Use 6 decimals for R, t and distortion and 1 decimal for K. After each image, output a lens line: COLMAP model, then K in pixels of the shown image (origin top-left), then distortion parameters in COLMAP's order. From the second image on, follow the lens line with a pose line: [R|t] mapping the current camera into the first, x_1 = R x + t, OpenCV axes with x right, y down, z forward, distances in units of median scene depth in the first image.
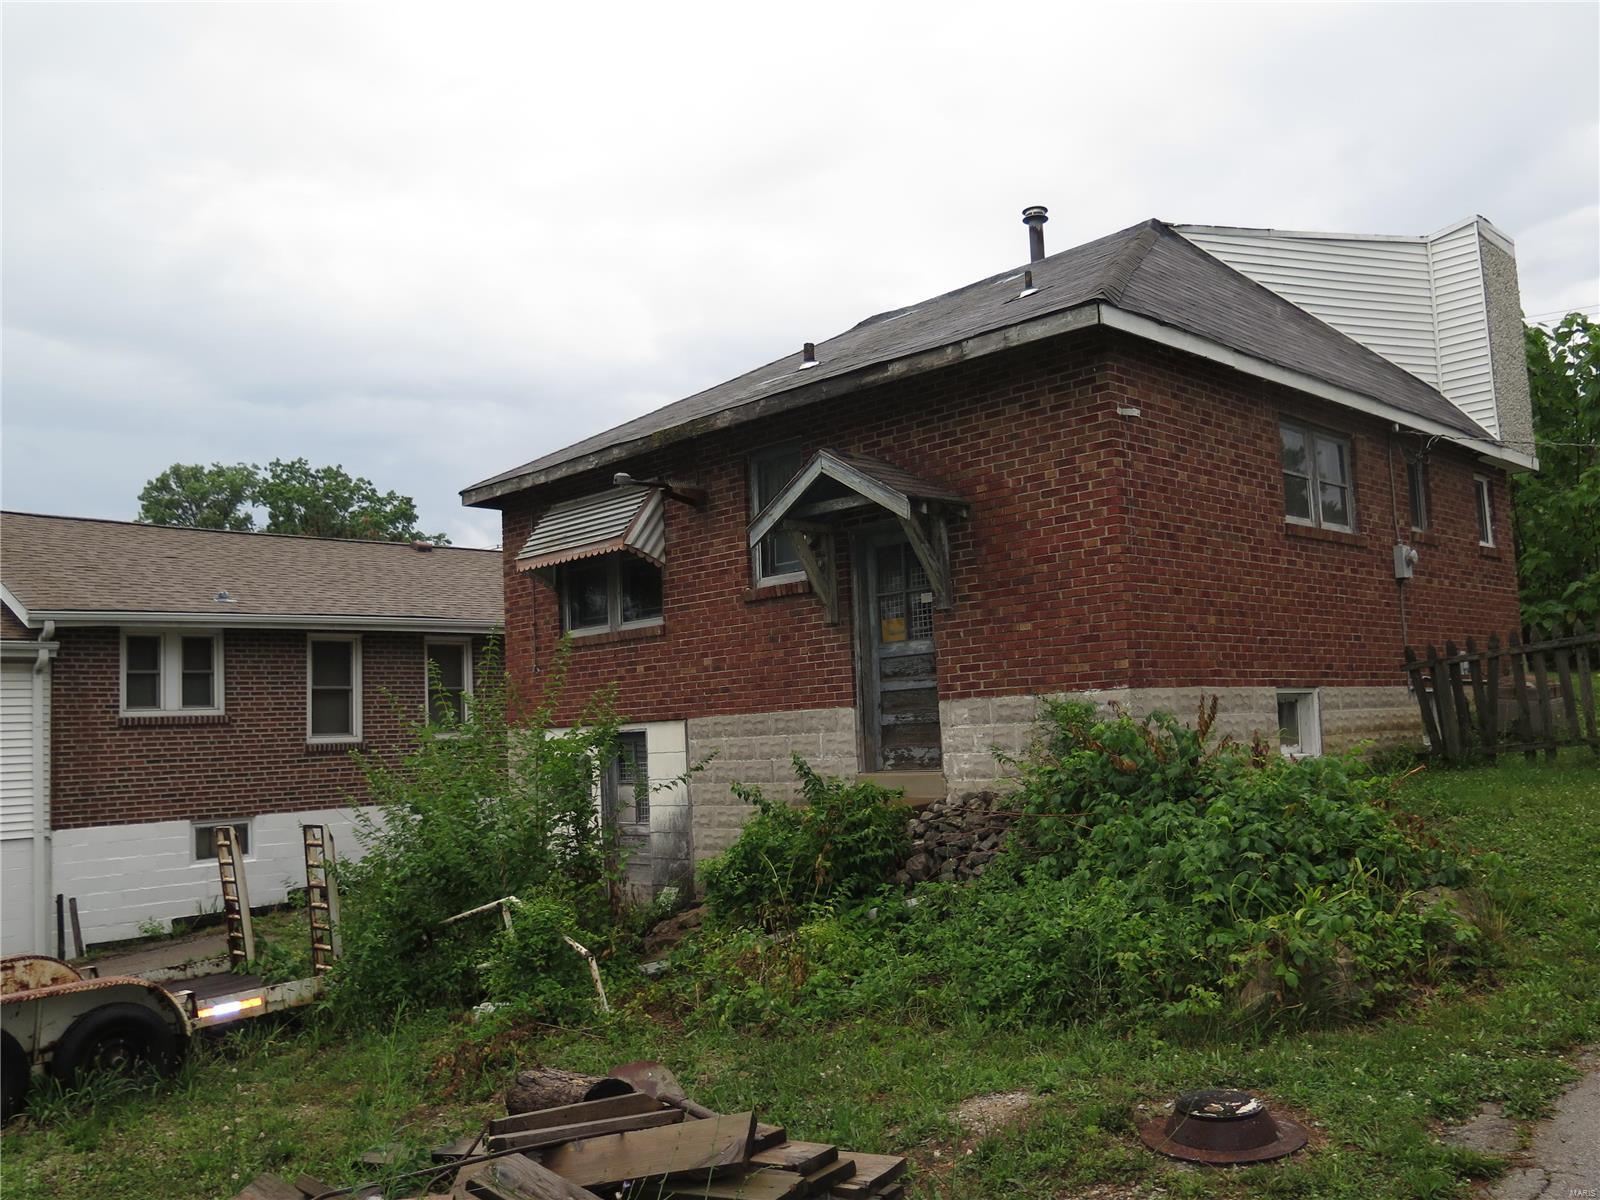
lens RADIAL K [[1333.3, 0, 800.0], [0, 1333.3, 600.0], [0, 0, 1]] dist [-0.016573, -0.003501]
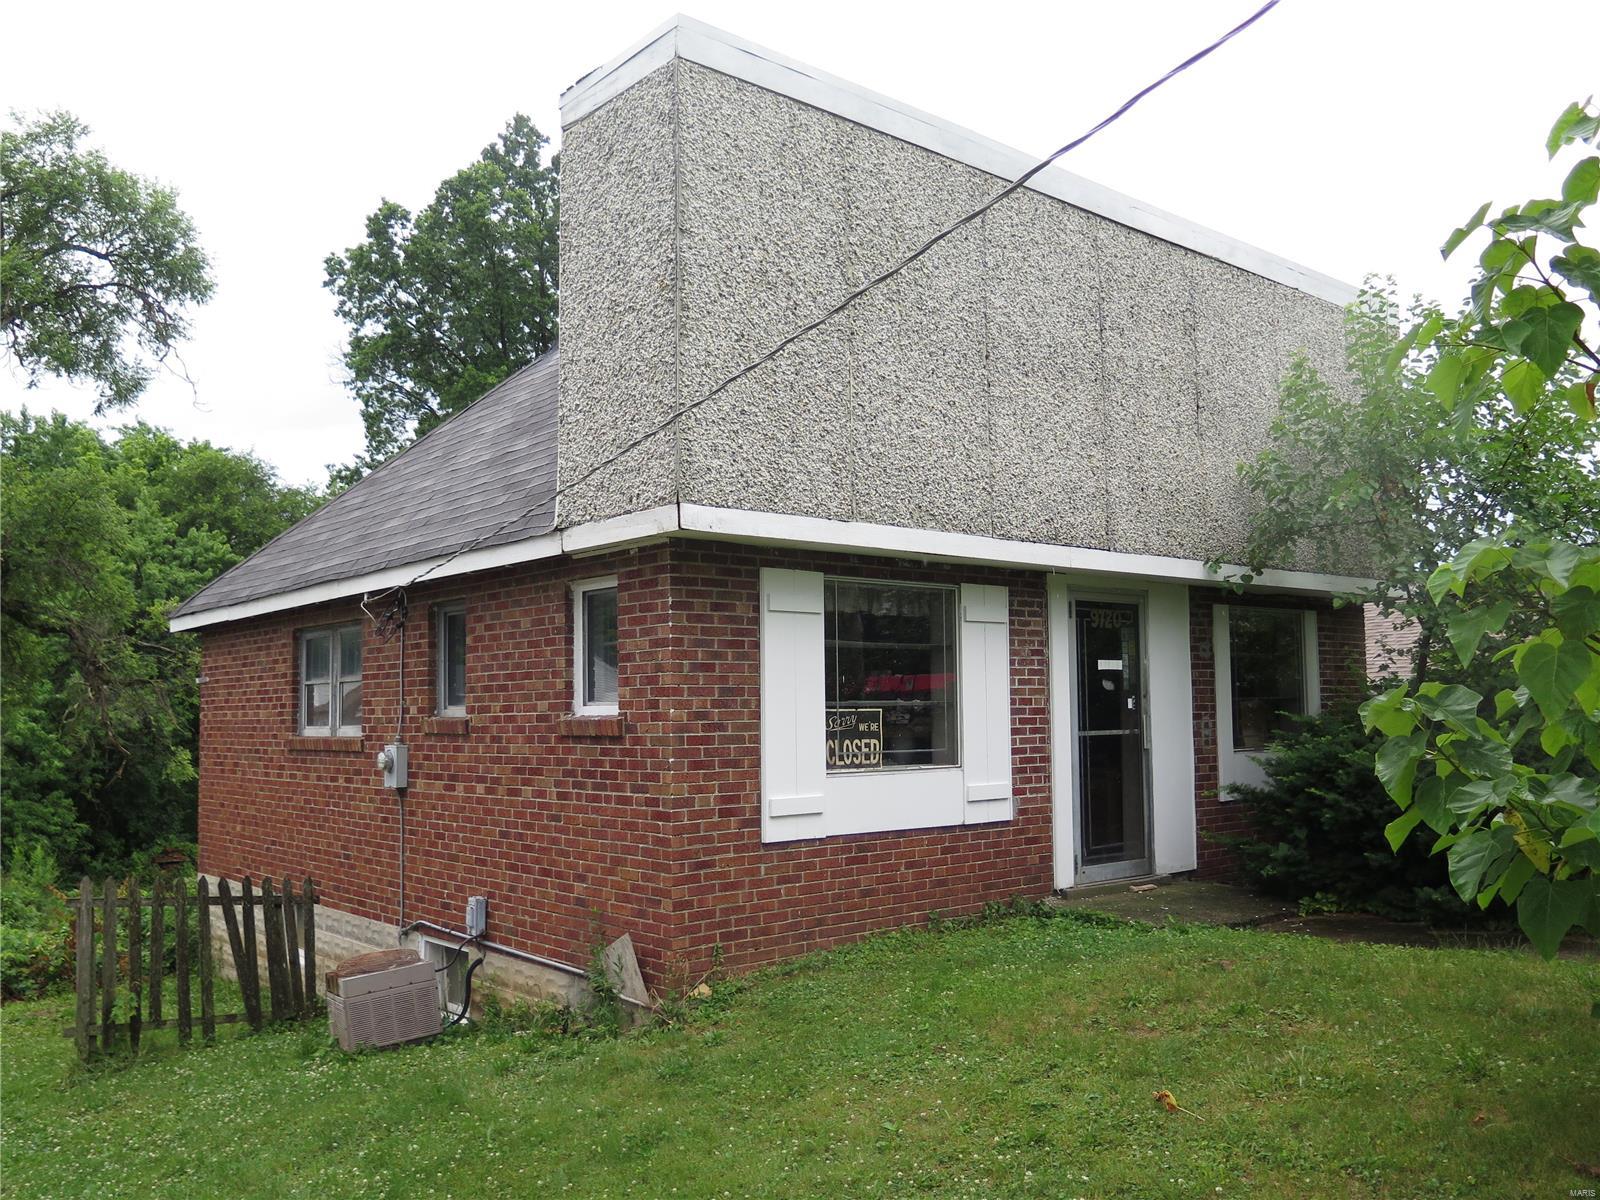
lens RADIAL K [[1333.3, 0, 800.0], [0, 1333.3, 600.0], [0, 0, 1]] dist [-0.016573, -0.003501]
pose [[-0.073694, -0.044062, -0.996307, 1.269899], [0.116880, 0.991757, -0.052506, -0.058674], [0.990408, -0.120318, -0.067937, 1.359821]]
